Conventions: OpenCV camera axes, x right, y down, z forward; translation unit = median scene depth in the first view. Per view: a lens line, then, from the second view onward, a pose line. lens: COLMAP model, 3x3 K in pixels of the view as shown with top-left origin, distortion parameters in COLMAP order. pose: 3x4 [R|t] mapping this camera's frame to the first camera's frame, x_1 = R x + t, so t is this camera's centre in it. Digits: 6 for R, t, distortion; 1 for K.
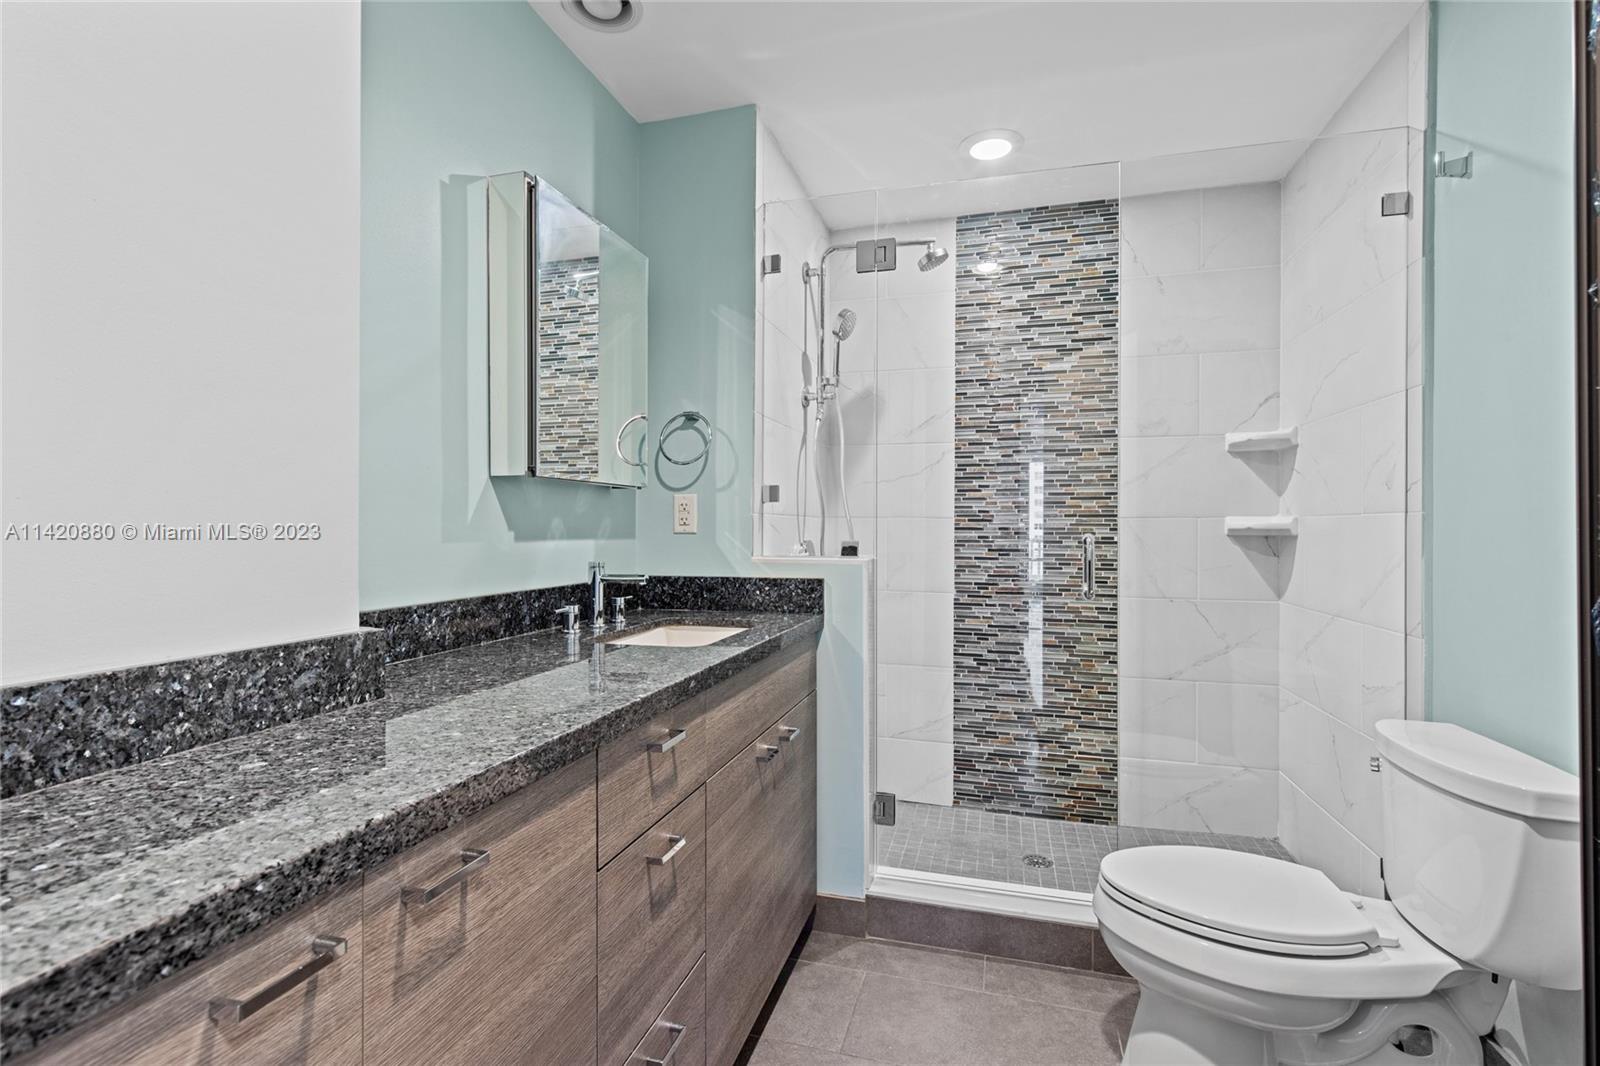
lens RADIAL K [[719.3, 0, 800.8], [0, 719.3, 532.1], [0, 0, 1]] dist [0.009736, -0.001744]
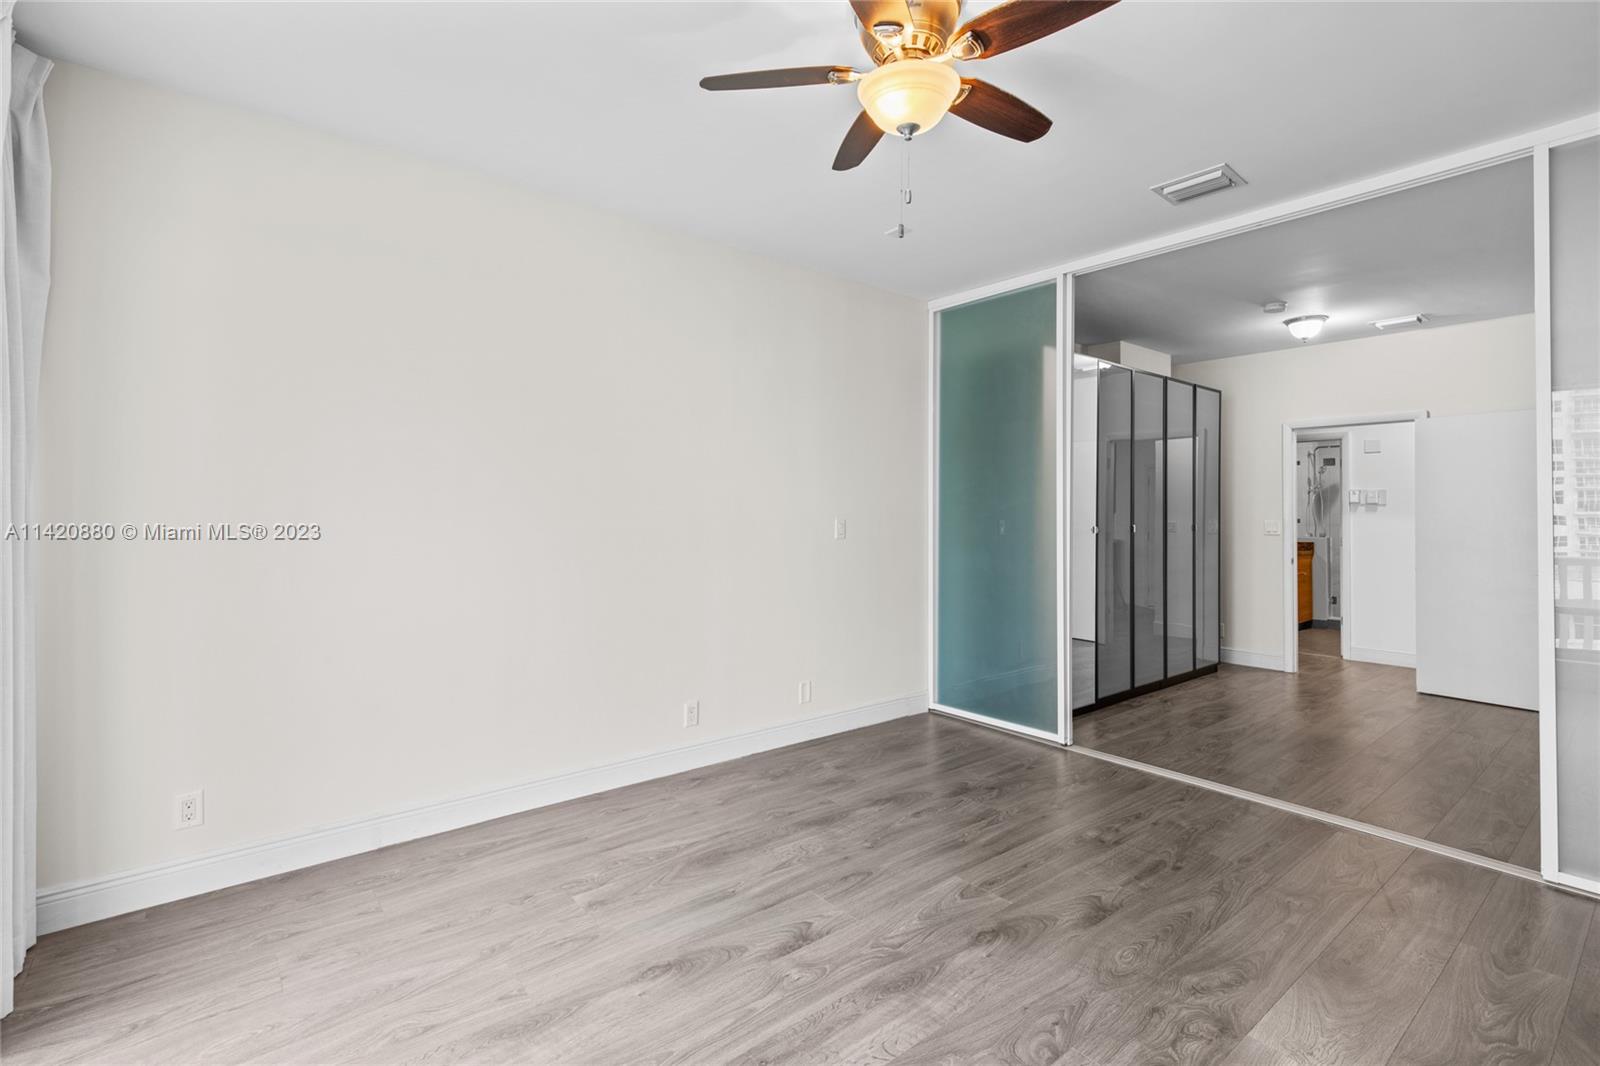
lens RADIAL K [[719.3, 0, 808.7], [0, 719.3, 515.3], [0, 0, 1]] dist [0.009736, -0.001744]
pose [[0.817693, -0.009429, -0.575577, 0.036848], [0.004118, 0.999936, -0.010530, -0.045054], [0.575640, 0.006240, 0.817680, -3.197418]]
